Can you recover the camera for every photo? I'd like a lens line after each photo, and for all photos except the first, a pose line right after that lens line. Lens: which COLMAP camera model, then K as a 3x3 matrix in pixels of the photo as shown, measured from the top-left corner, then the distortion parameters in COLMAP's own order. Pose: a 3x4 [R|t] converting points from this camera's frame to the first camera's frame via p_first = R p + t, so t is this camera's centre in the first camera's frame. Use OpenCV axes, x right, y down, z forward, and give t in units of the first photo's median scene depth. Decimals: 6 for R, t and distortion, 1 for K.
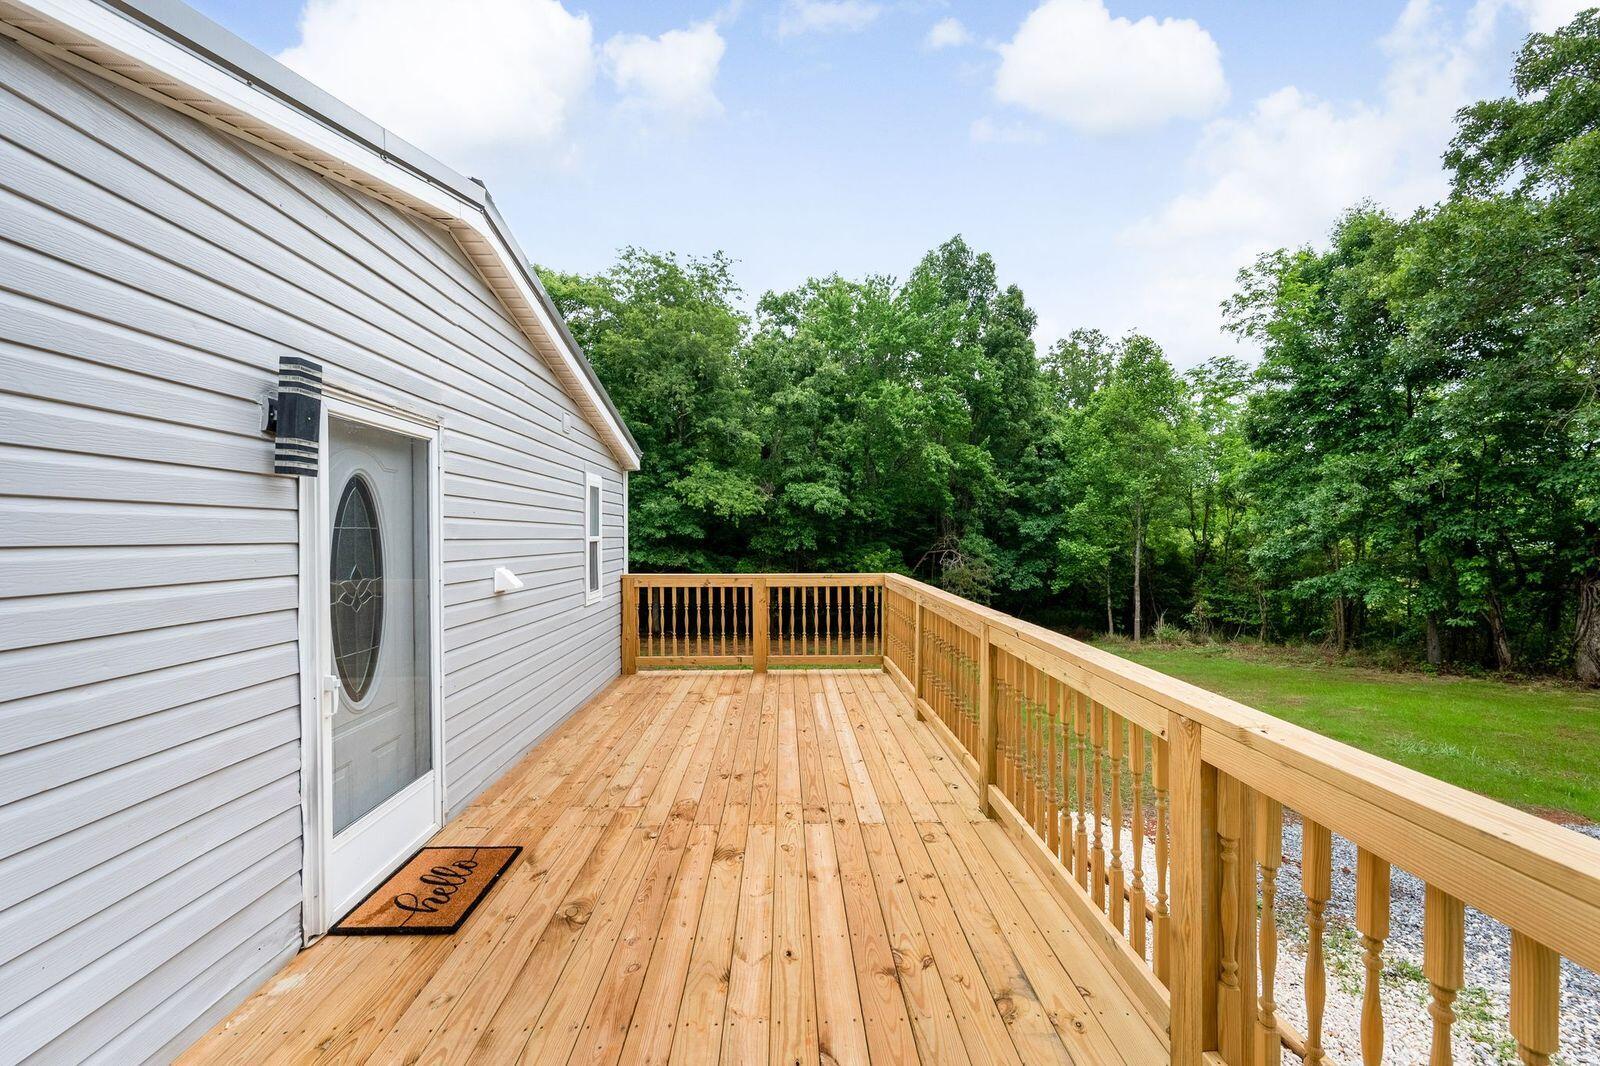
lens RADIAL K [[638.8, 0, 800.9], [0, 638.8, 539.9], [0, 0, 1]] dist [0.000607, 0.000125]
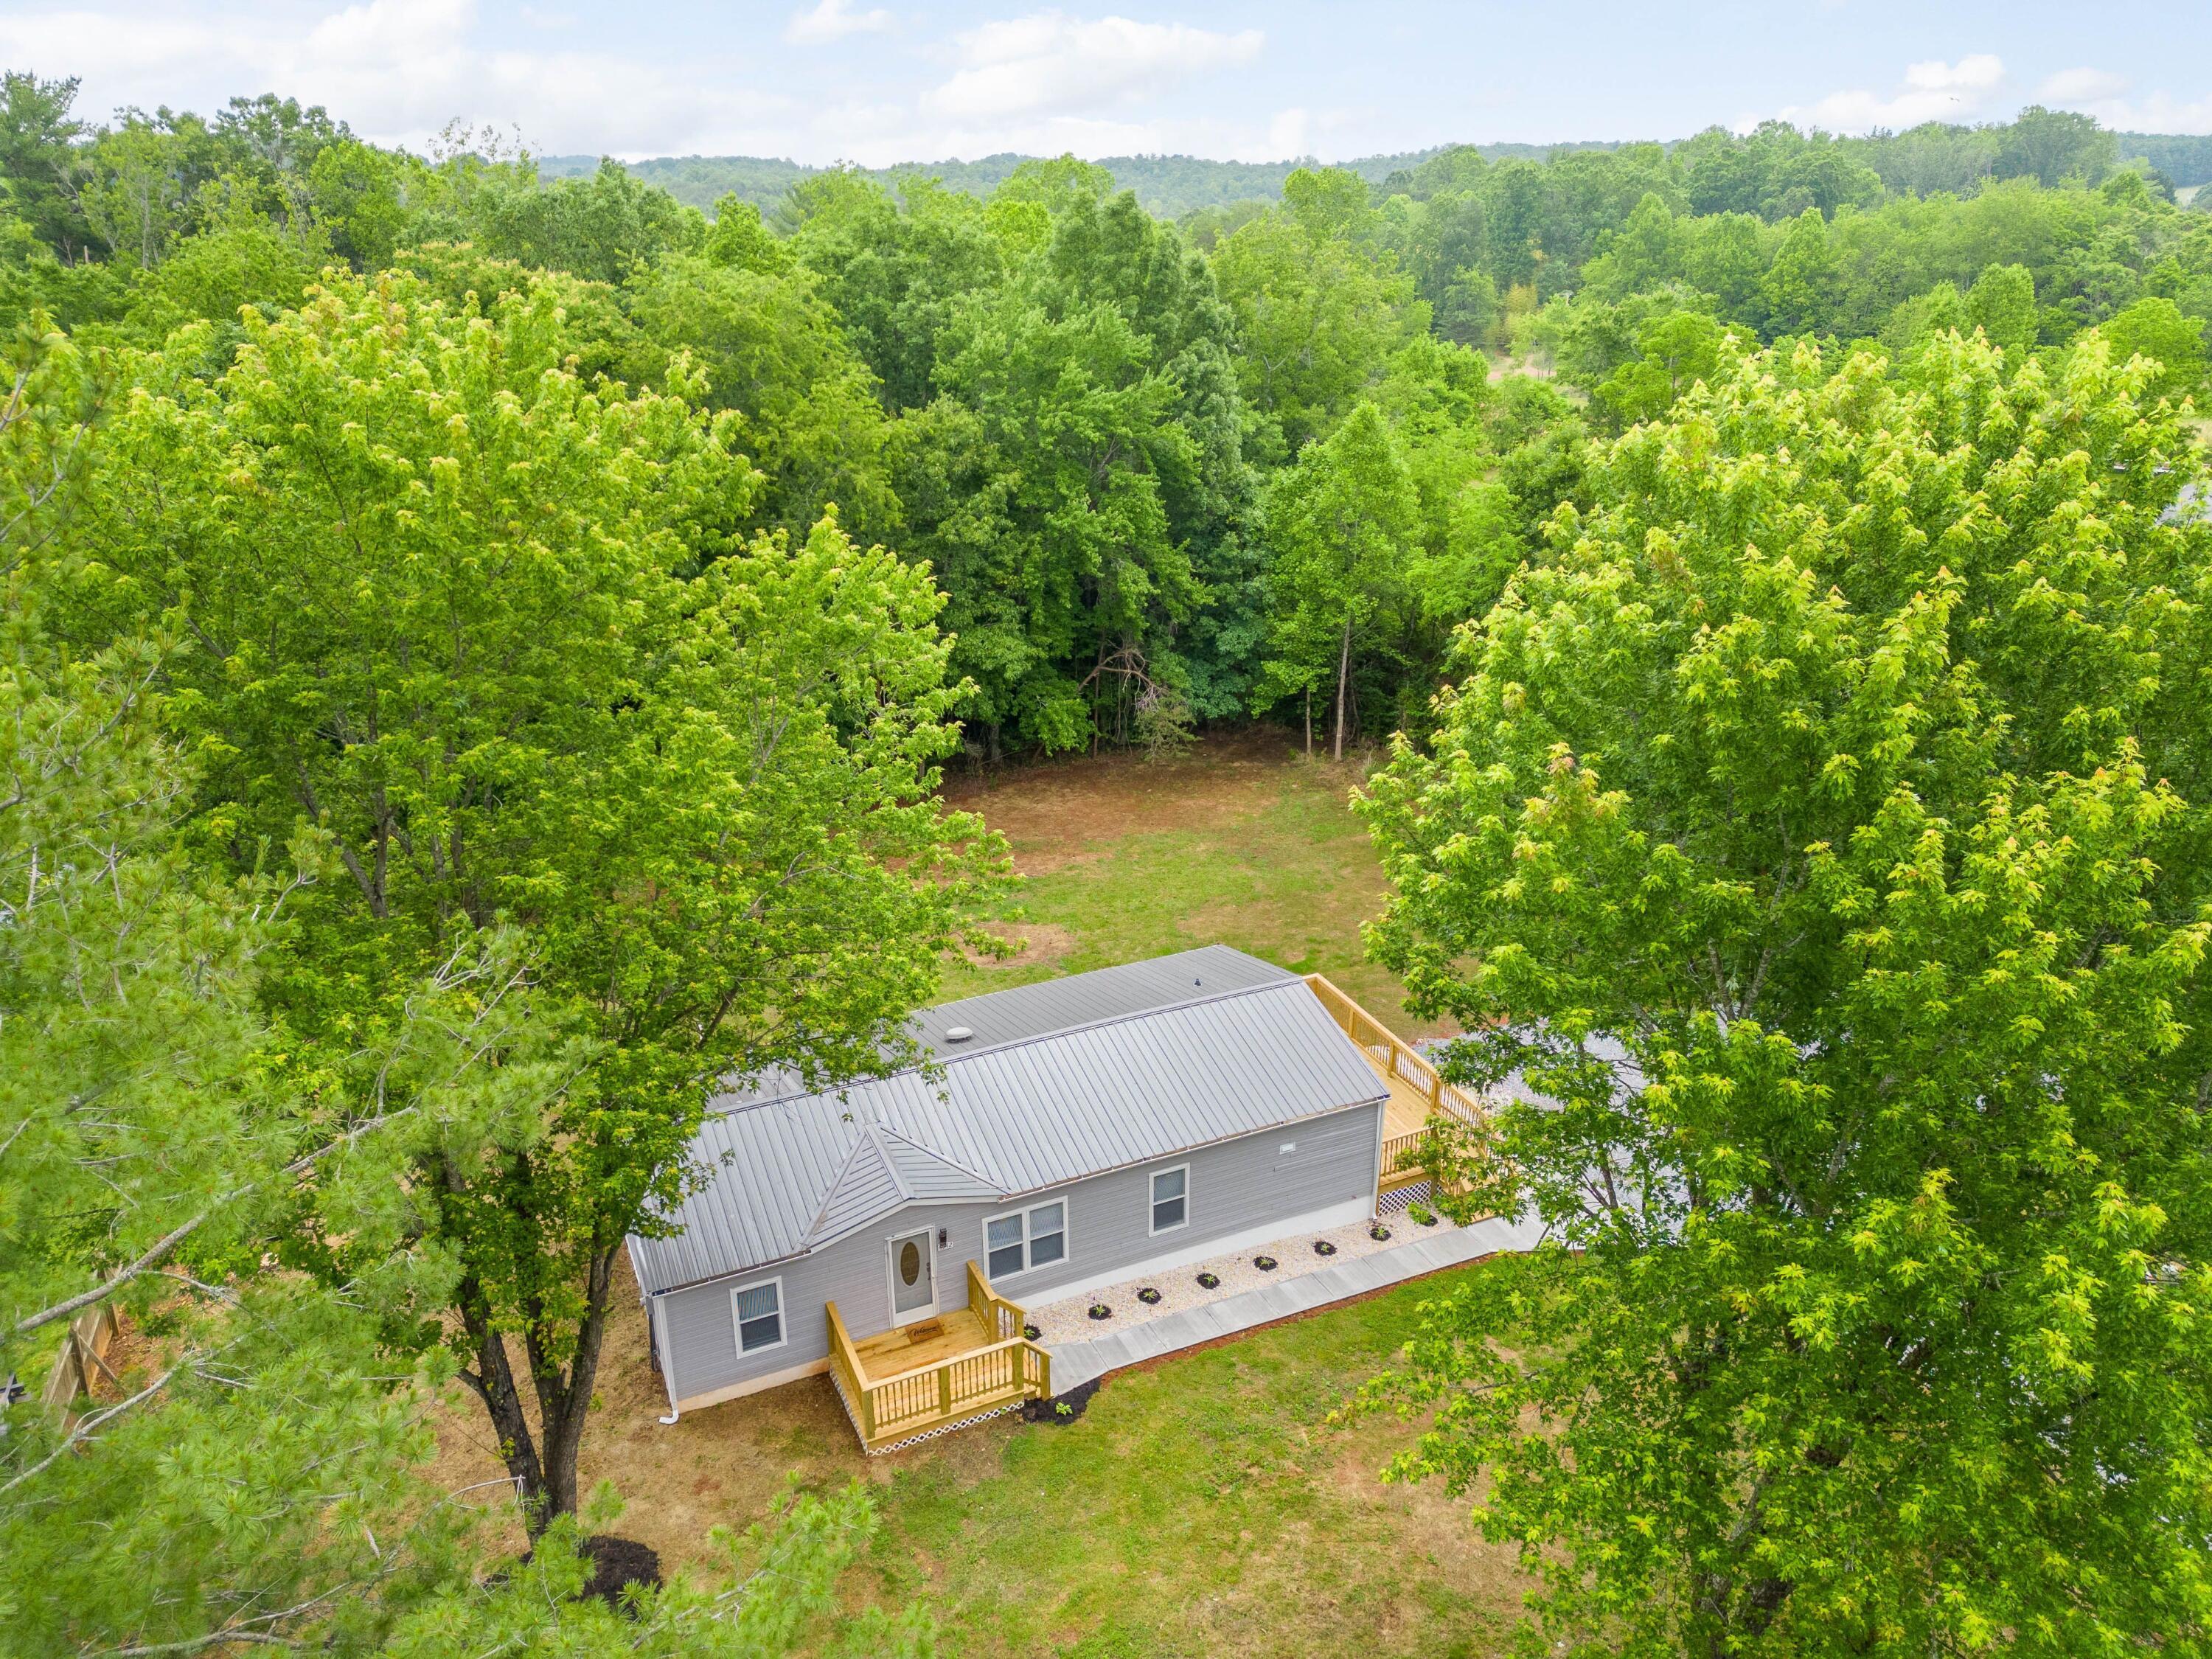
lens RADIAL K [[1539.6, 0, 1098.8], [0, 1539.6, 829.4], [0, 0, 1]] dist [0.103612, -0.123363]
pose [[0.923582, -0.150200, 0.352755, -0.544744], [0.007846, 0.927280, 0.374286, -0.554826], [-0.383320, -0.342916, 0.857598, -0.731037]]
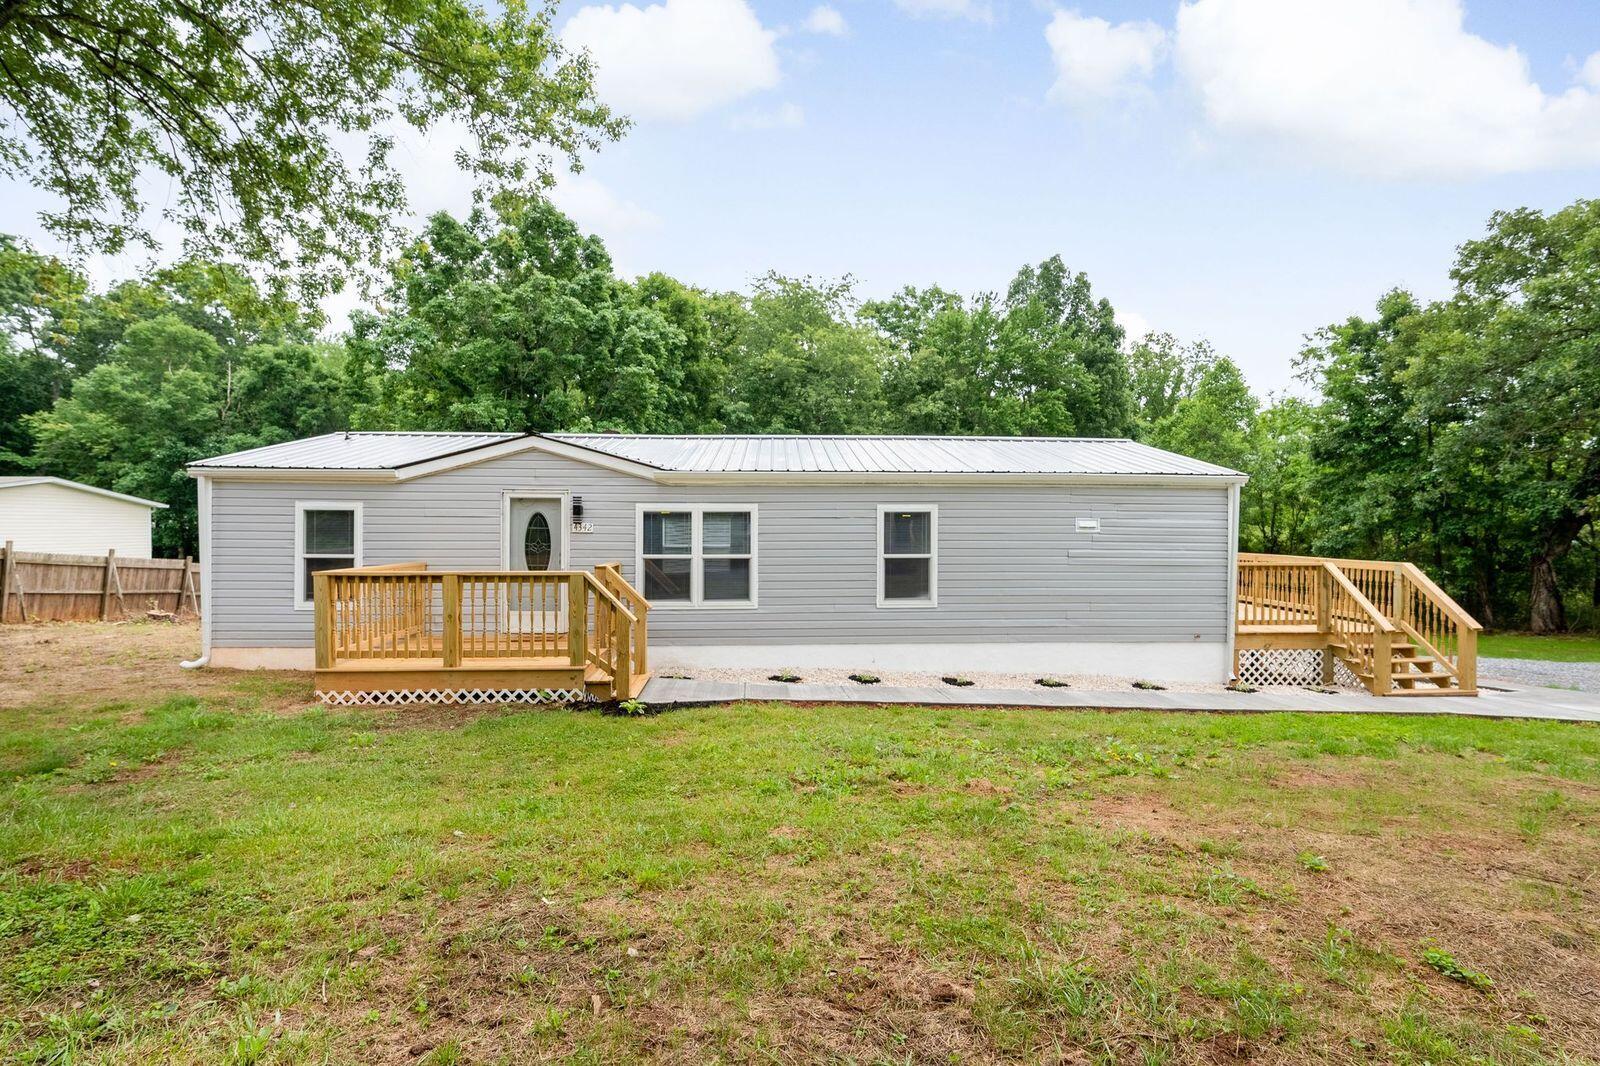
lens RADIAL K [[760.8, 0, 809.3], [0, 760.8, 536.4], [0, 0, 1]] dist [-0.002120, -0.000098]
pose [[0.999351, 0.006031, 0.035509, -0.260693], [-0.006209, 0.999969, 0.004904, 0.000941], [-0.035478, -0.005121, 0.999357, -0.351561]]
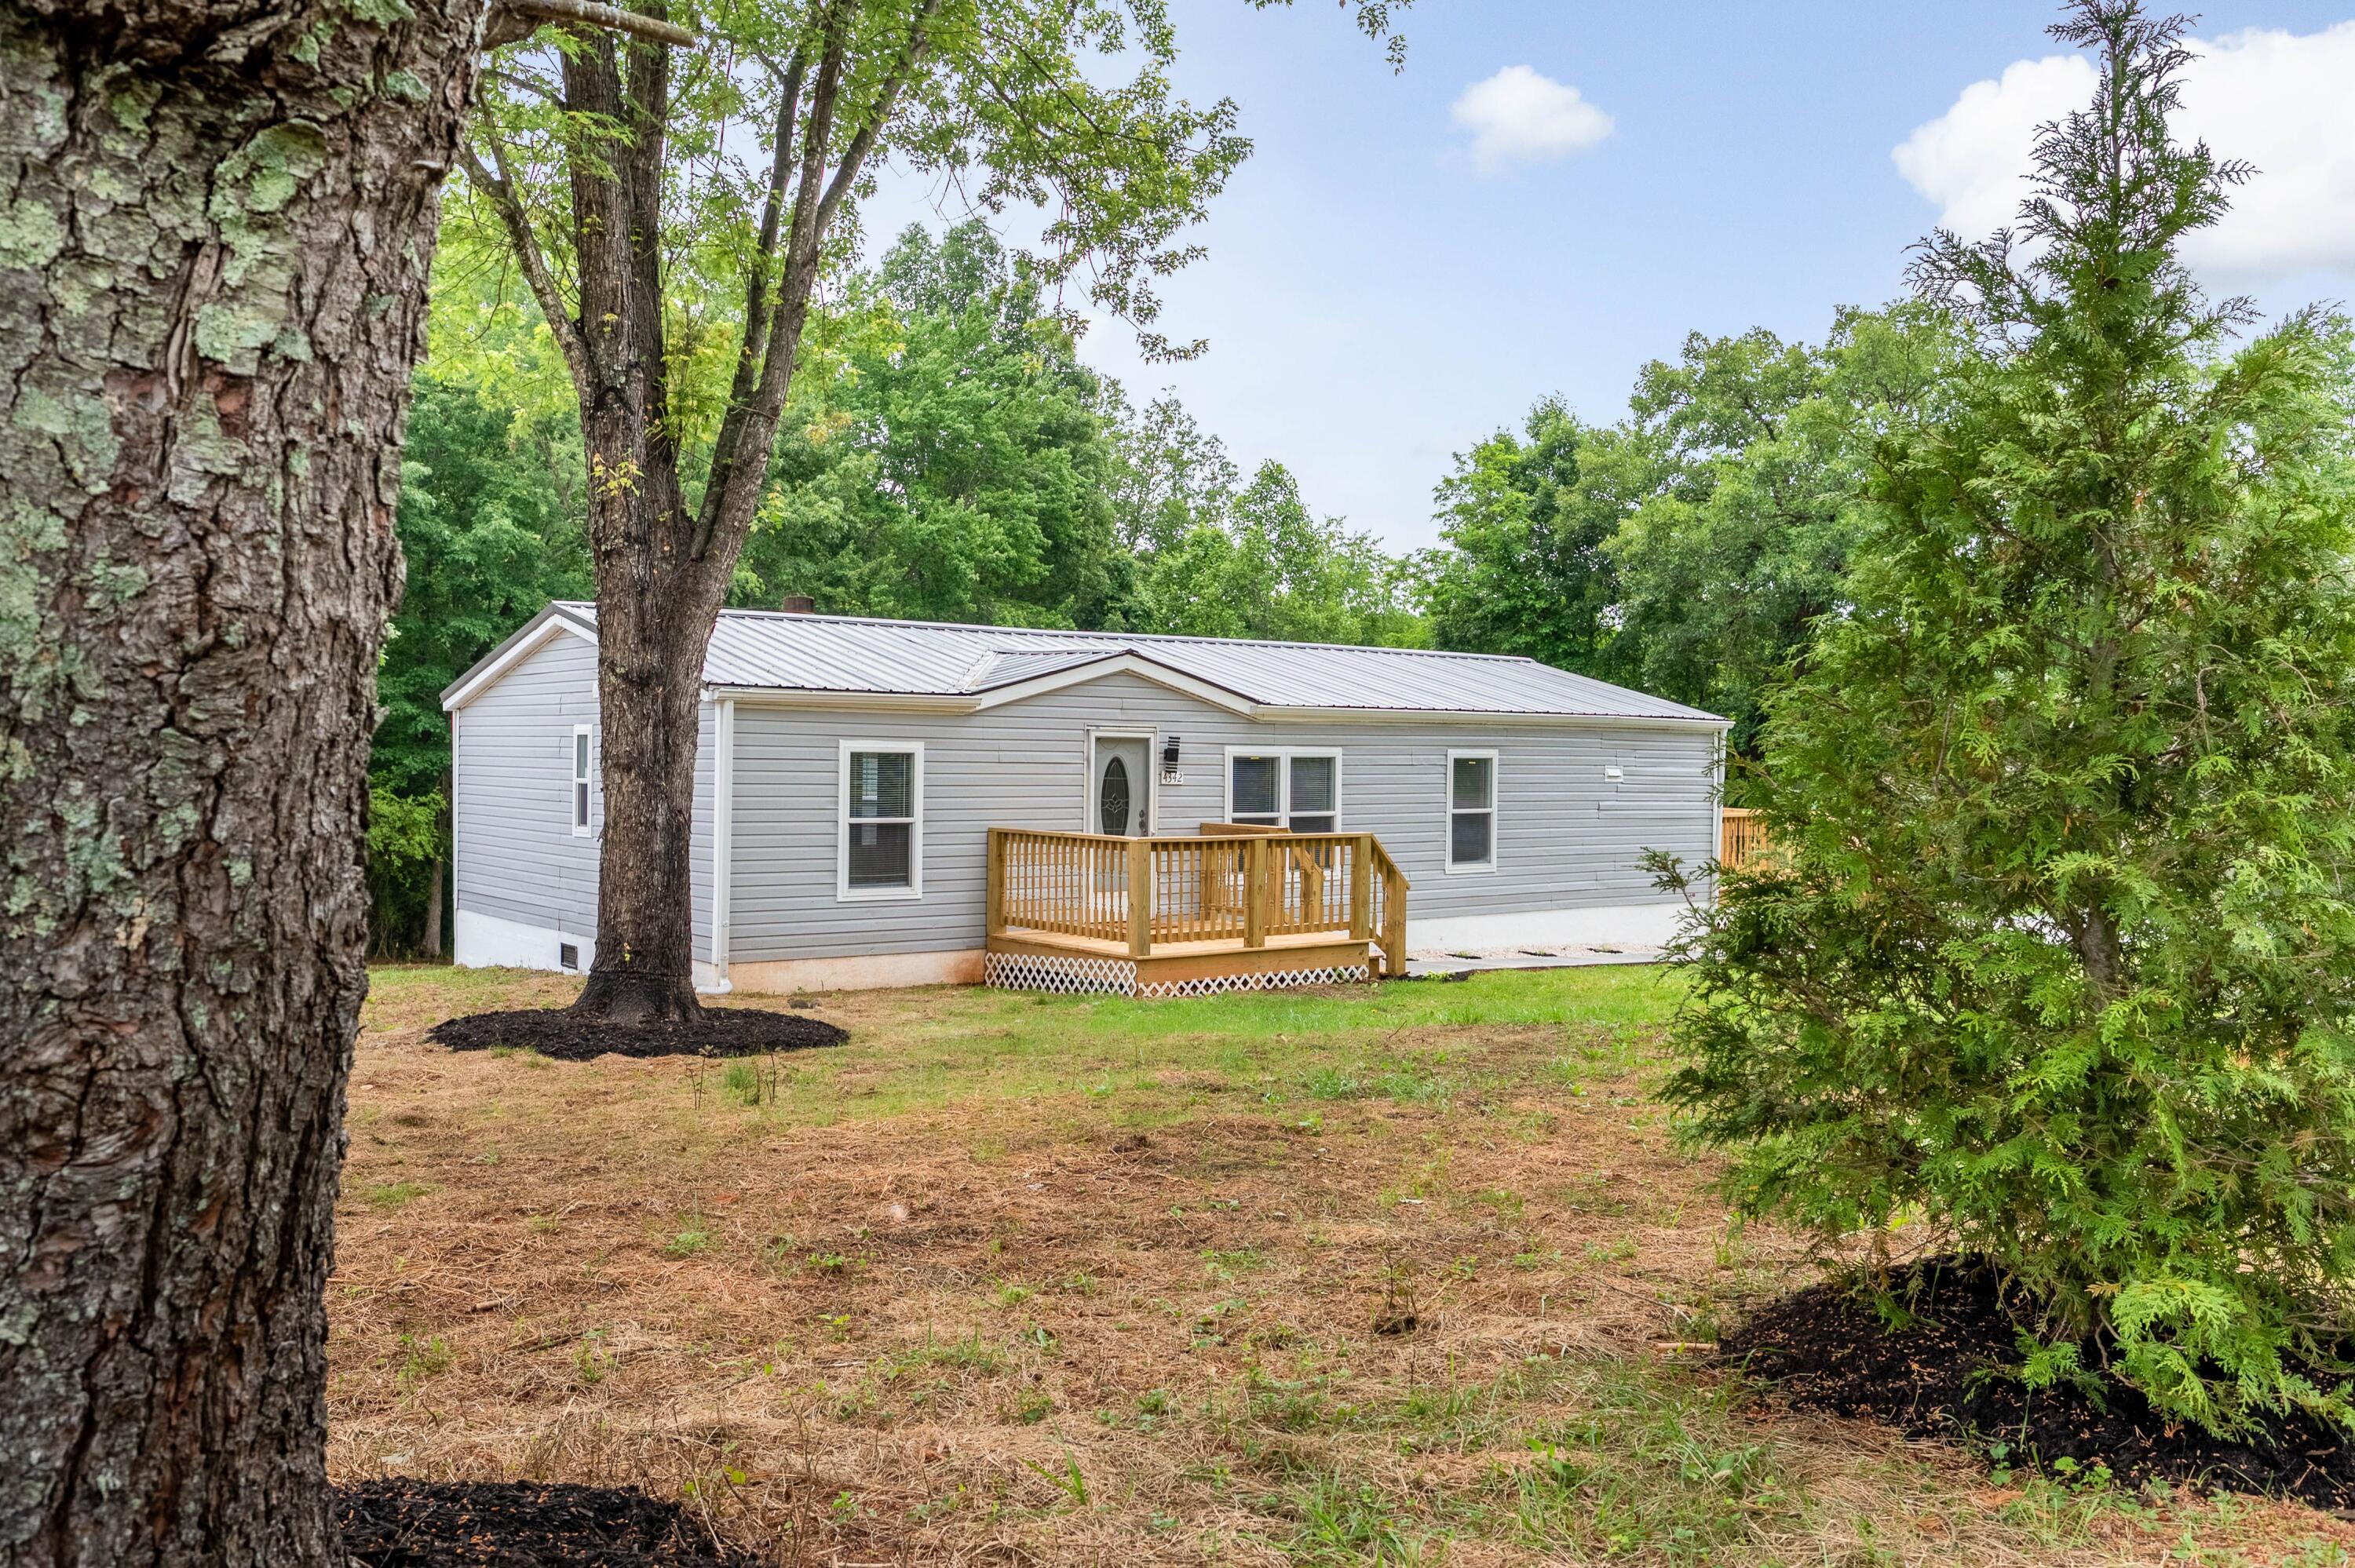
lens RADIAL K [[1883.0, 0, 1177.5], [0, 1883.0, 784.0], [0, 0, 1]] dist [-0.009624, -0.003906]
pose [[0.799713, 0.002643, 0.600377, -0.716258], [-0.012219, 0.999855, 0.011873, -0.005946], [-0.600258, -0.016831, 0.799629, -0.509092]]
